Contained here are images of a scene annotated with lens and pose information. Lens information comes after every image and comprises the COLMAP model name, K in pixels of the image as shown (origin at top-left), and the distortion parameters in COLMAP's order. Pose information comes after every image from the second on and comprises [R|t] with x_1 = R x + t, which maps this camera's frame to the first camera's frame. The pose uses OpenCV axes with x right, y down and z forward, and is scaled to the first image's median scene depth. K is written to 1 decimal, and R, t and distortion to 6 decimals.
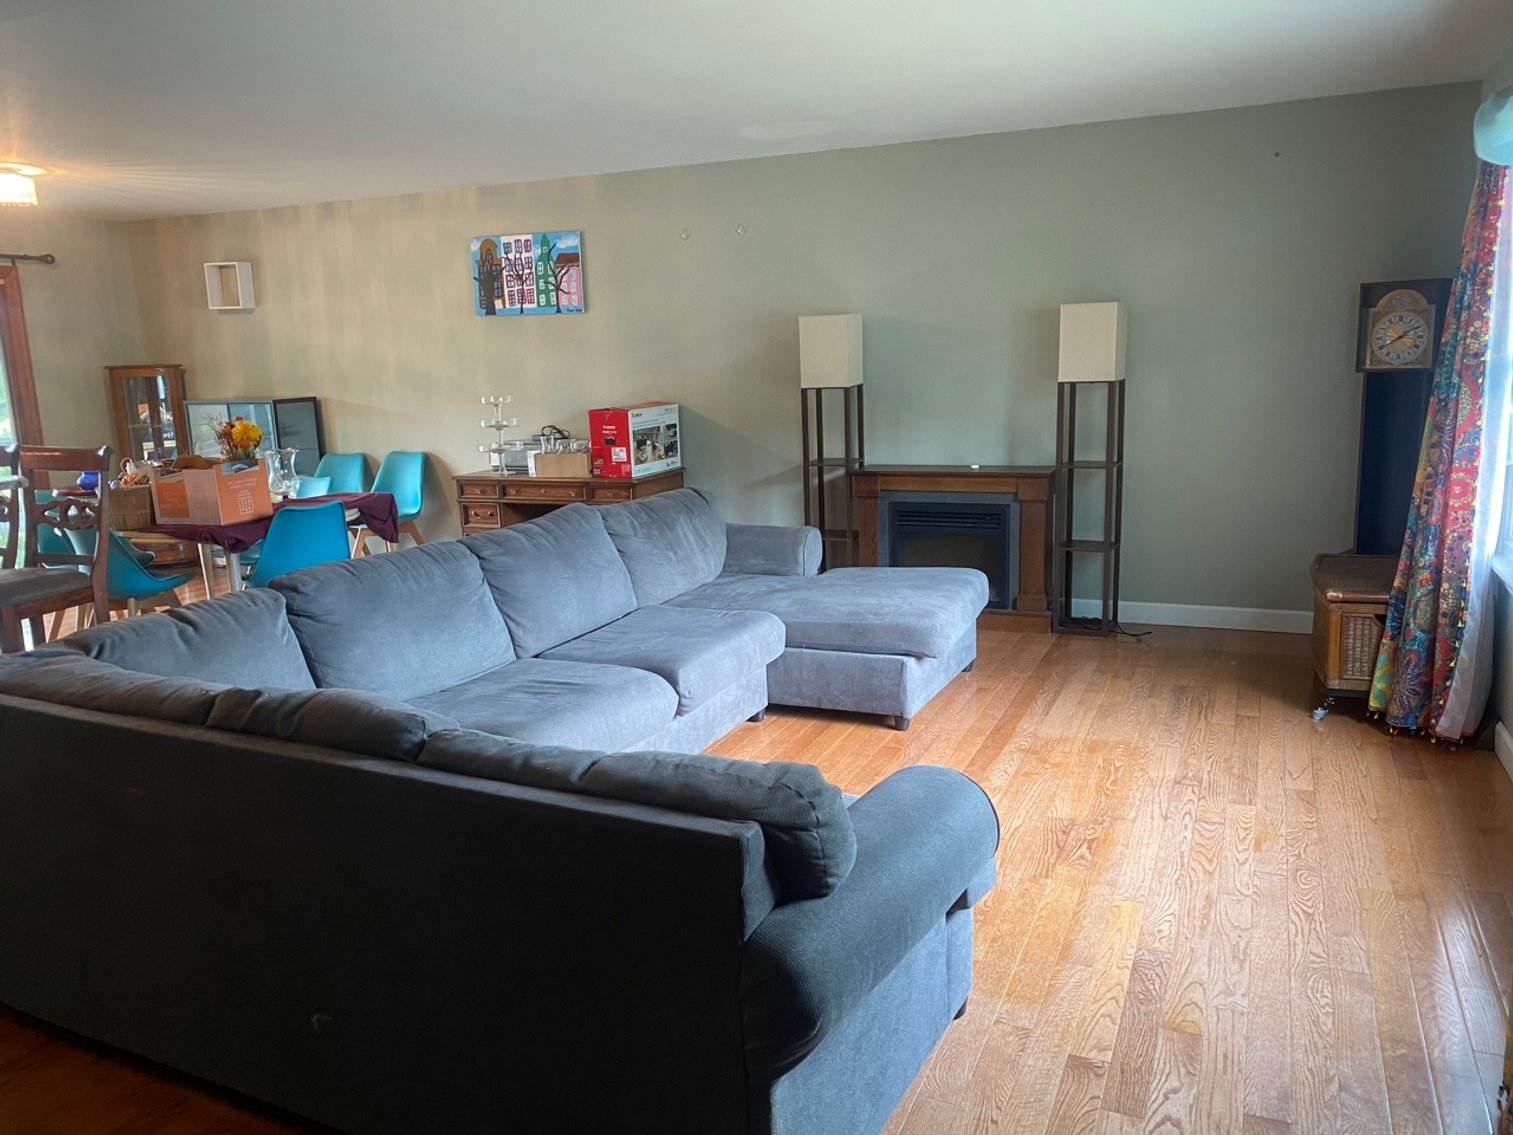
lens RADIAL K [[1177.6, 0, 755.2], [0, 1177.6, 594.9], [0, 0, 1]] dist [0.035861, -0.034785]
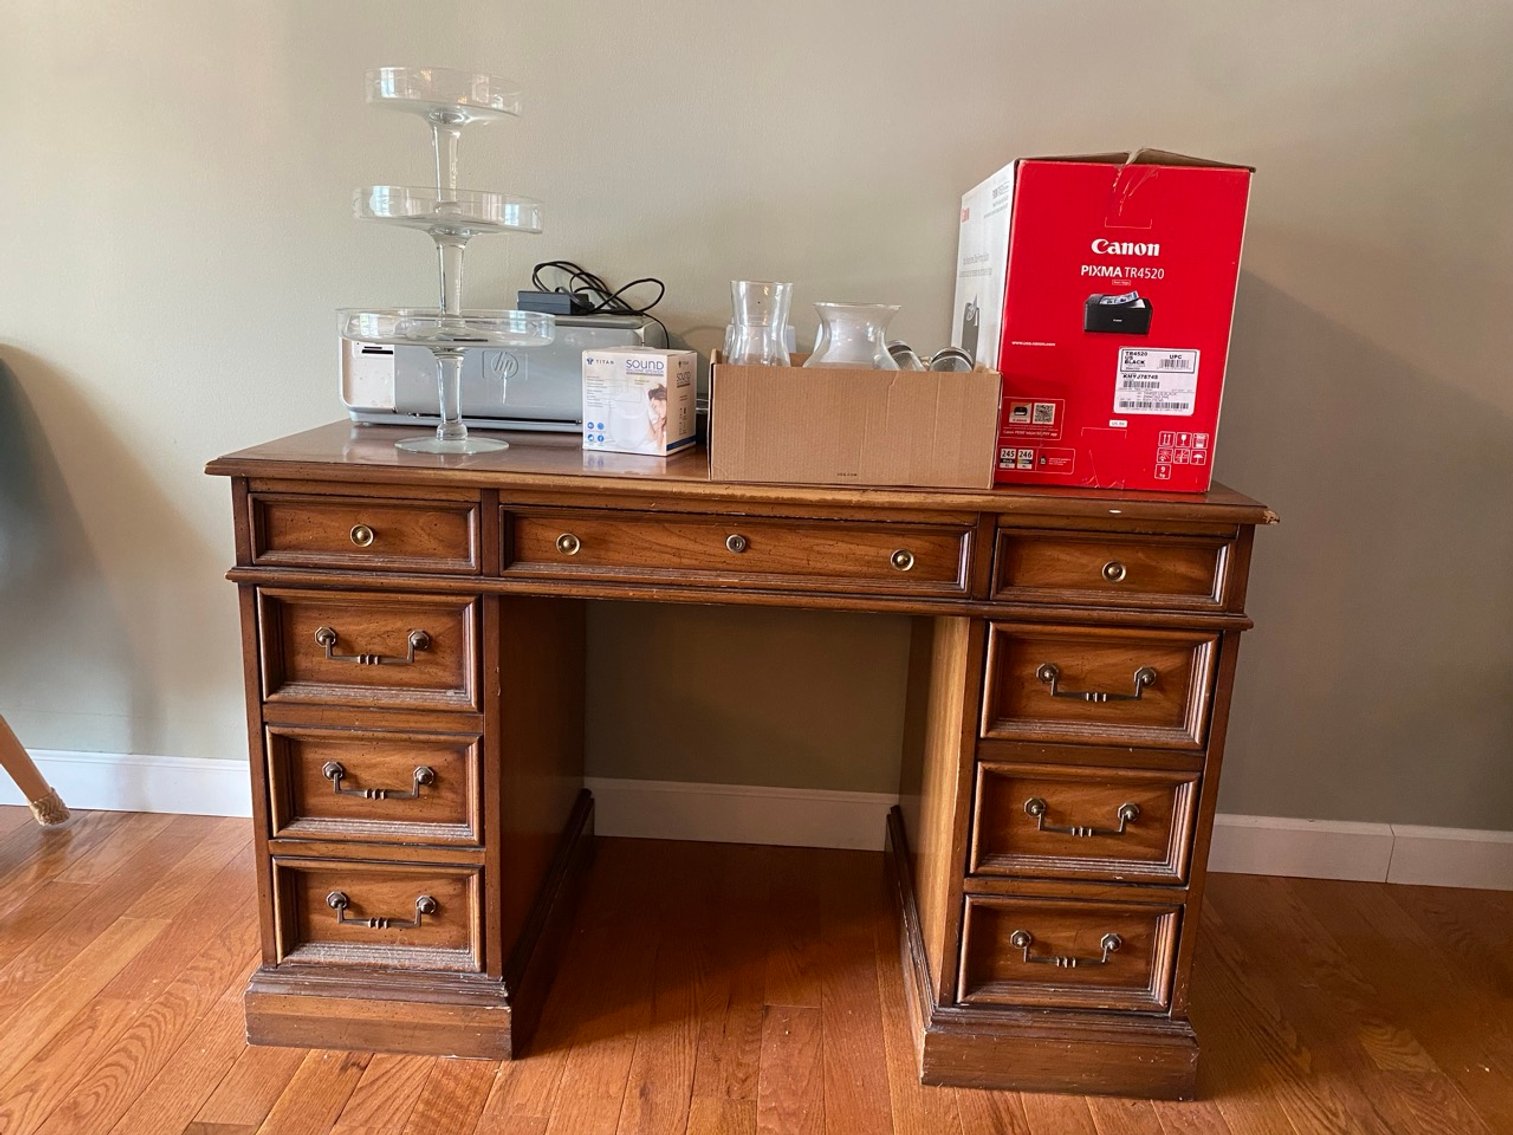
lens RADIAL K [[1177.6, 0, 755.2], [0, 1177.6, 594.9], [0, 0, 1]] dist [0.035861, -0.034785]
pose [[0.925494, -0.024550, 0.377967, -0.250001], [0.005936, 0.998715, 0.050336, -0.087675], [-0.378717, -0.044342, 0.924450, 0.787703]]
